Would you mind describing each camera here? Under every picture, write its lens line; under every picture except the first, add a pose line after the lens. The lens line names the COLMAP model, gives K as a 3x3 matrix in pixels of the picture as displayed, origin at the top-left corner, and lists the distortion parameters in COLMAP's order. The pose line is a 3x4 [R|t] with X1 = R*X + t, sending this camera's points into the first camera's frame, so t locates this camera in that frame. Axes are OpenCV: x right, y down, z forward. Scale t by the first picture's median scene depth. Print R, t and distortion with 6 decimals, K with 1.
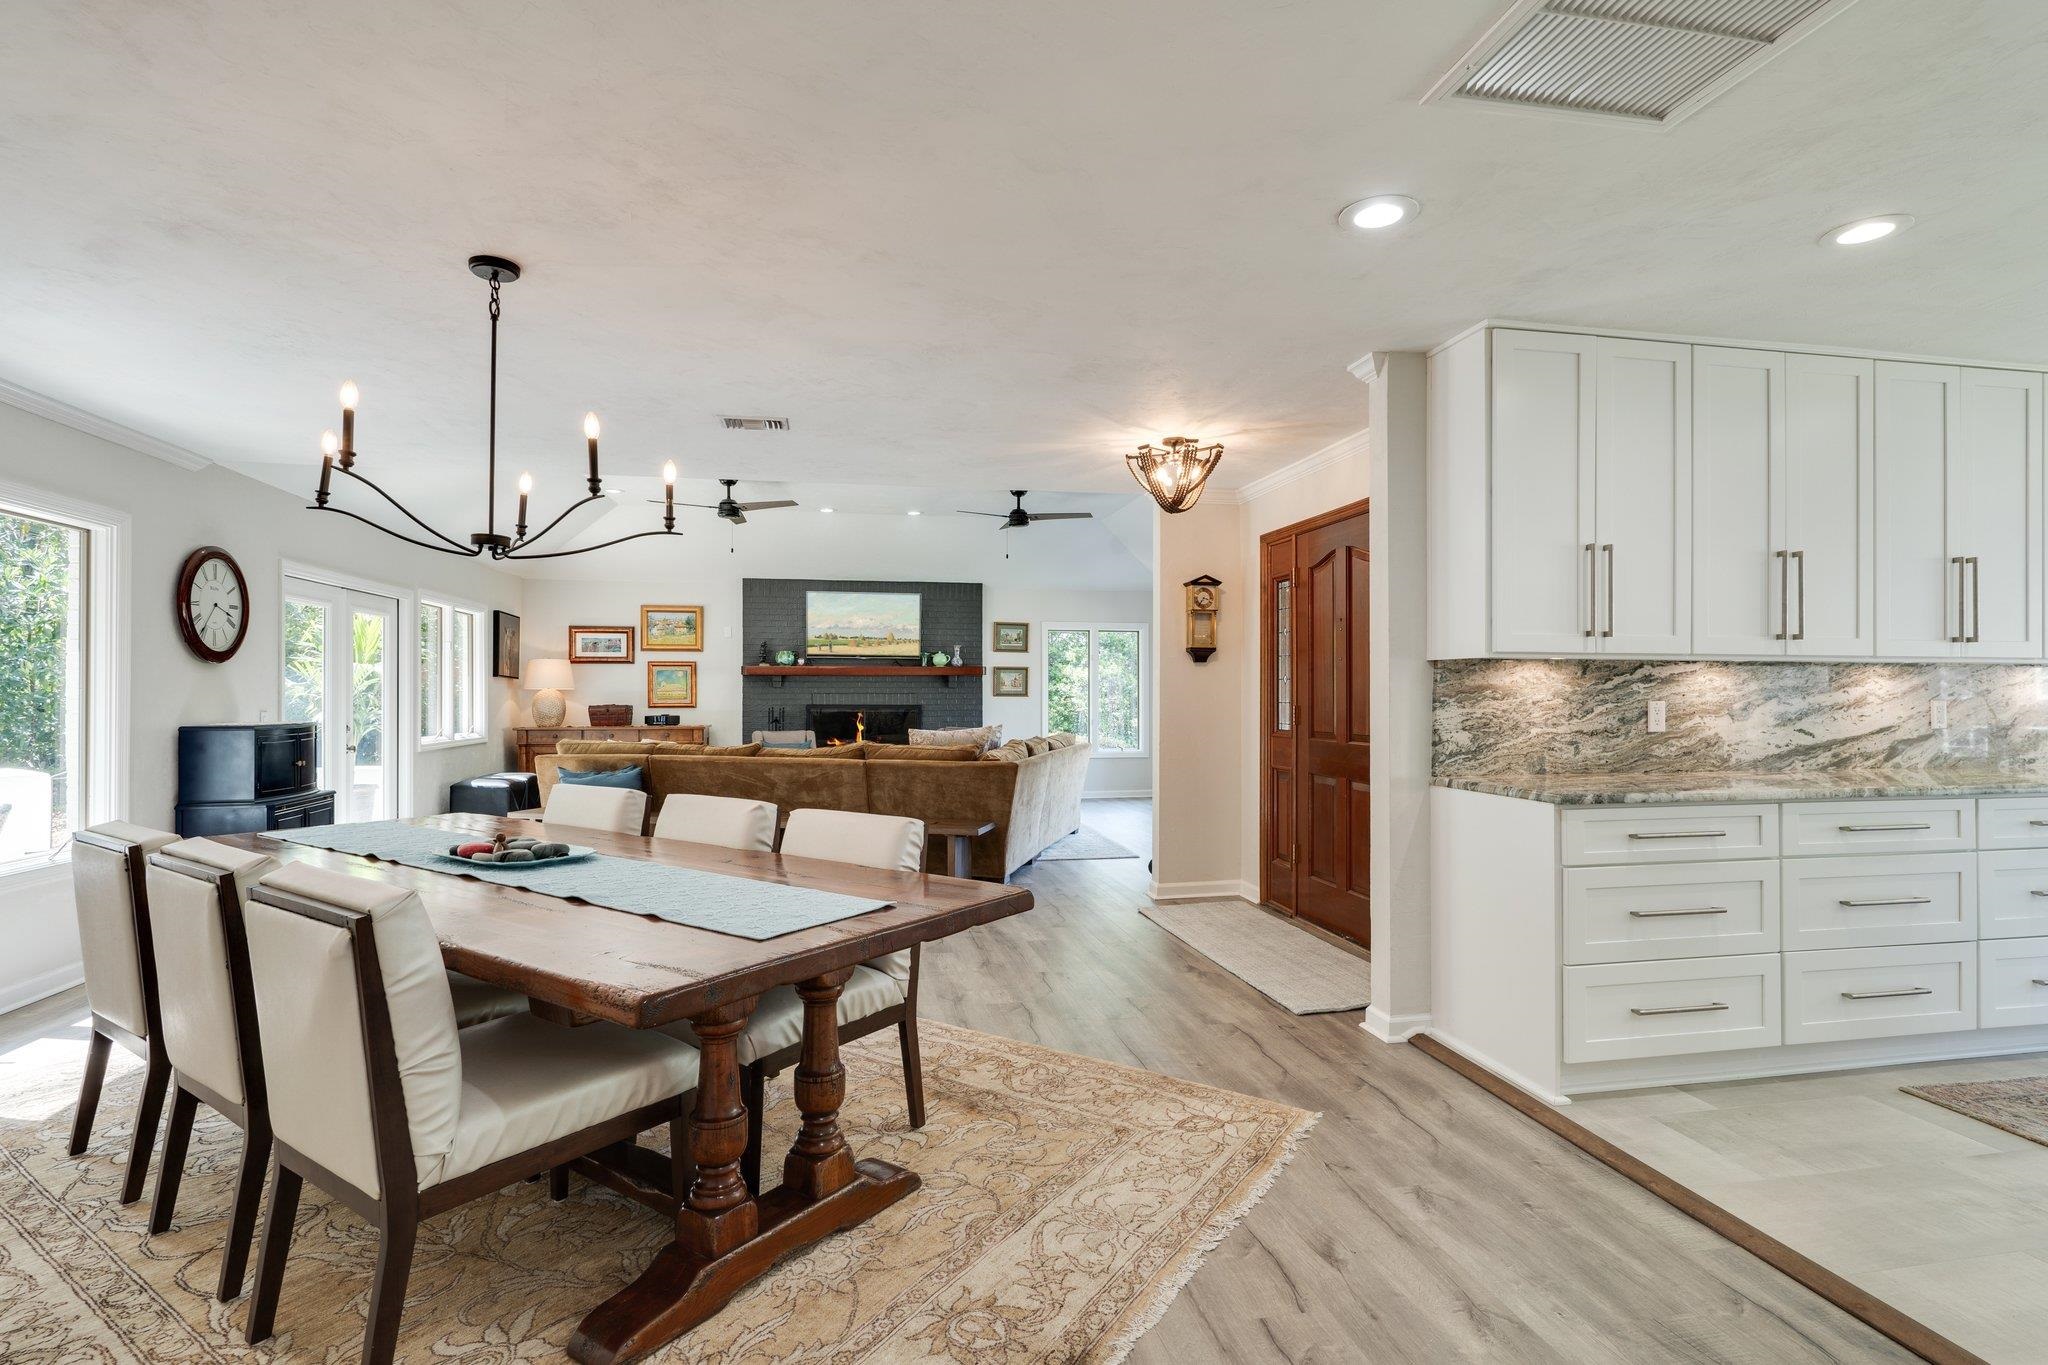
lens RADIAL K [[971.4, 0, 1030.4], [0, 971.4, 689.1], [0, 0, 1]] dist [0.014410, 0.000053]
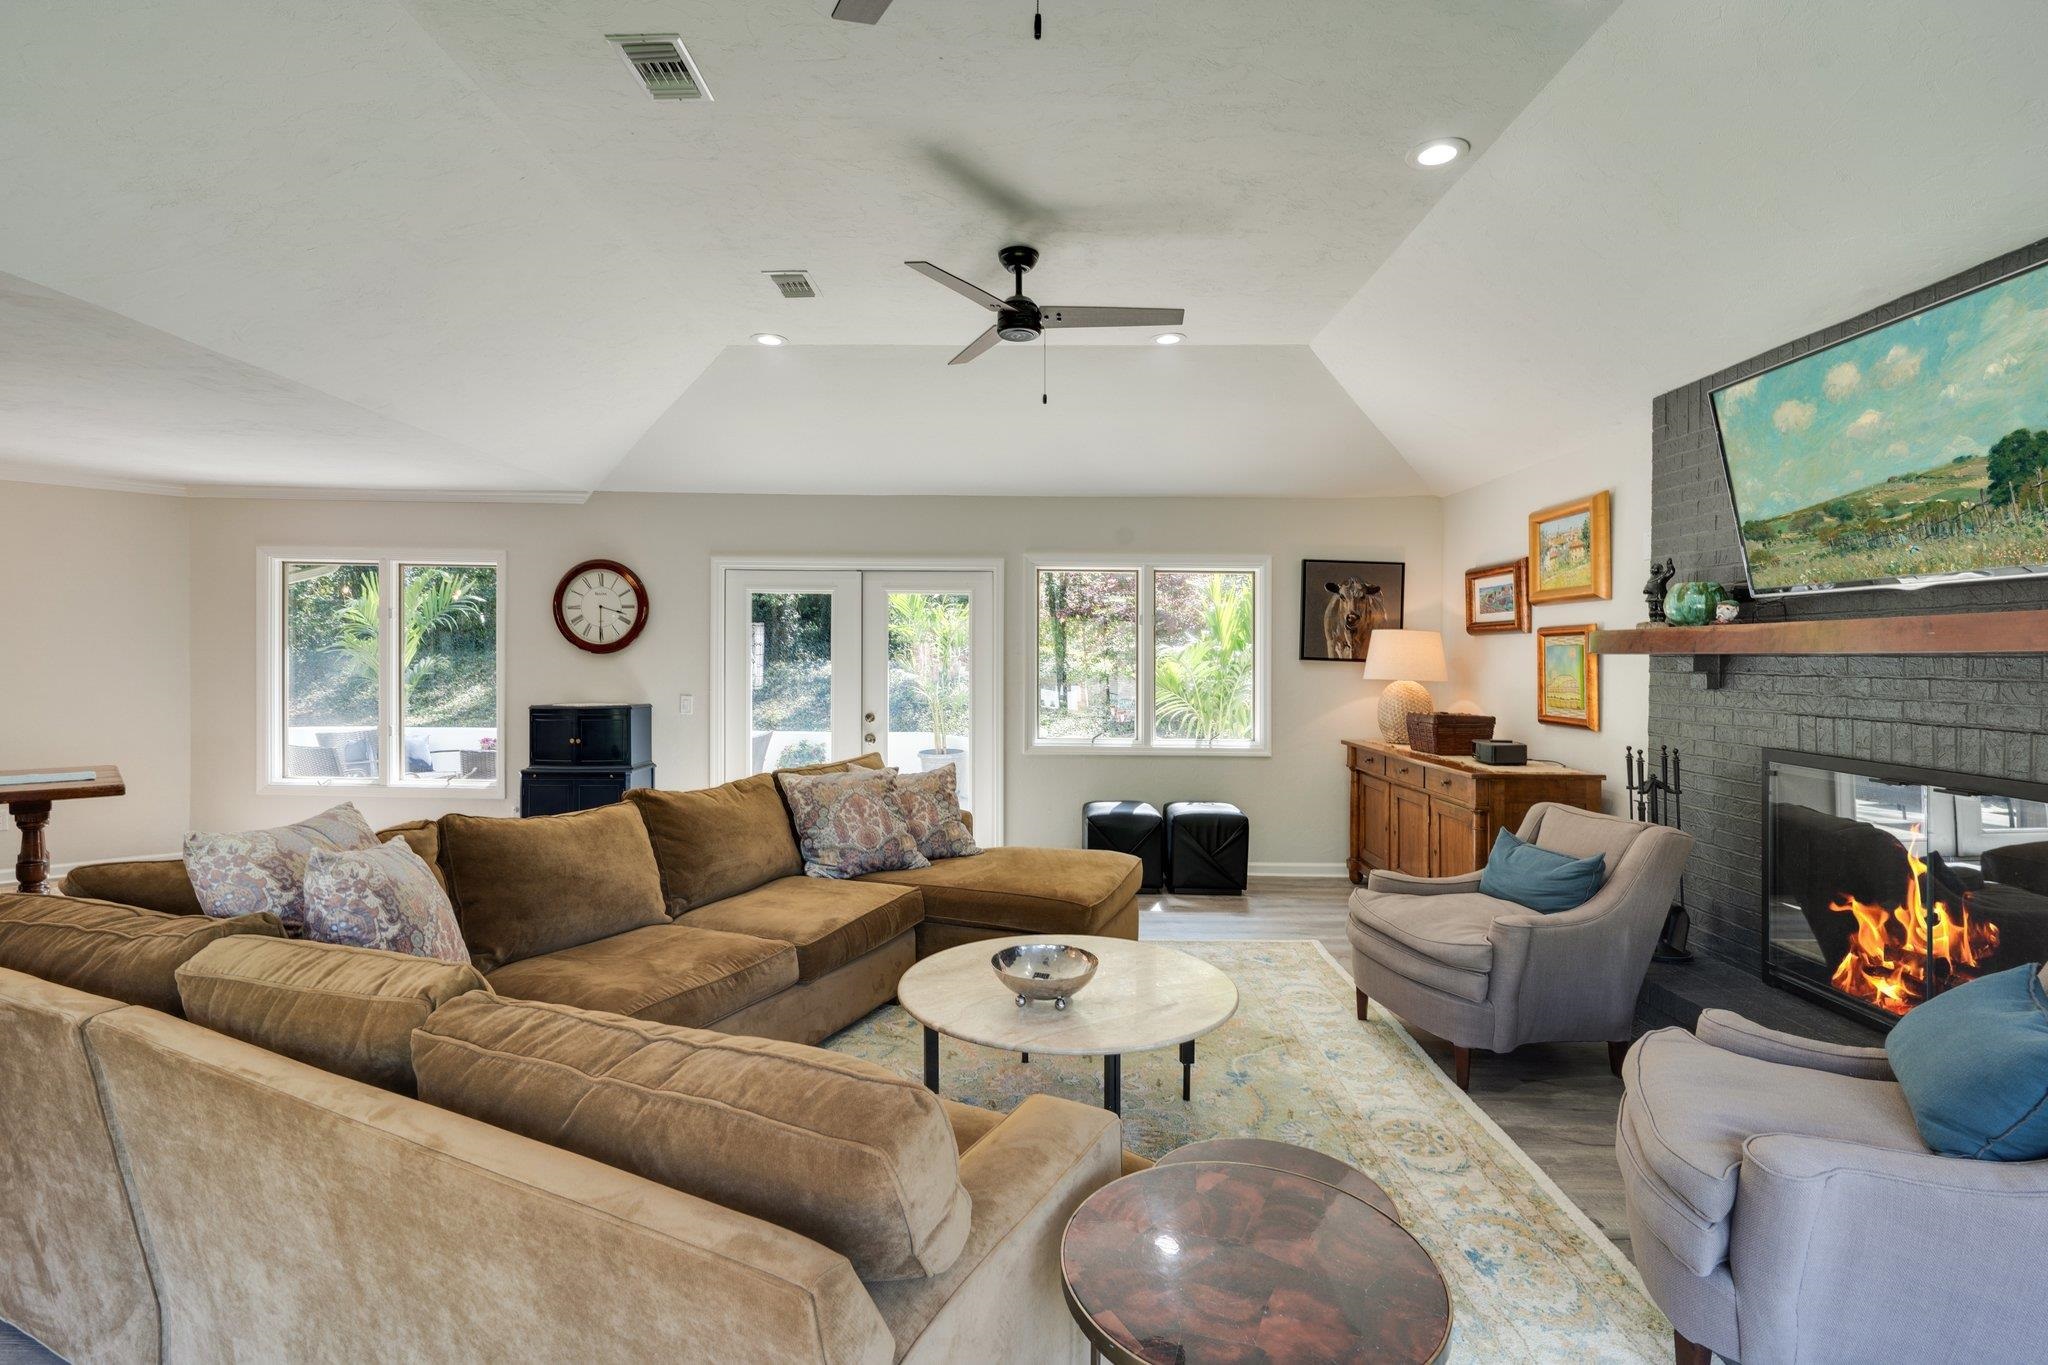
lens RADIAL K [[978.7, 0, 1016.4], [0, 978.7, 661.0], [0, 0, 1]] dist [0.005259, 0.000195]
pose [[-0.205665, -0.000311, -0.978622, 0.367498], [-0.005011, 0.999987, 0.000735, -0.028711], [0.978610, 0.005055, -0.205664, 2.357368]]
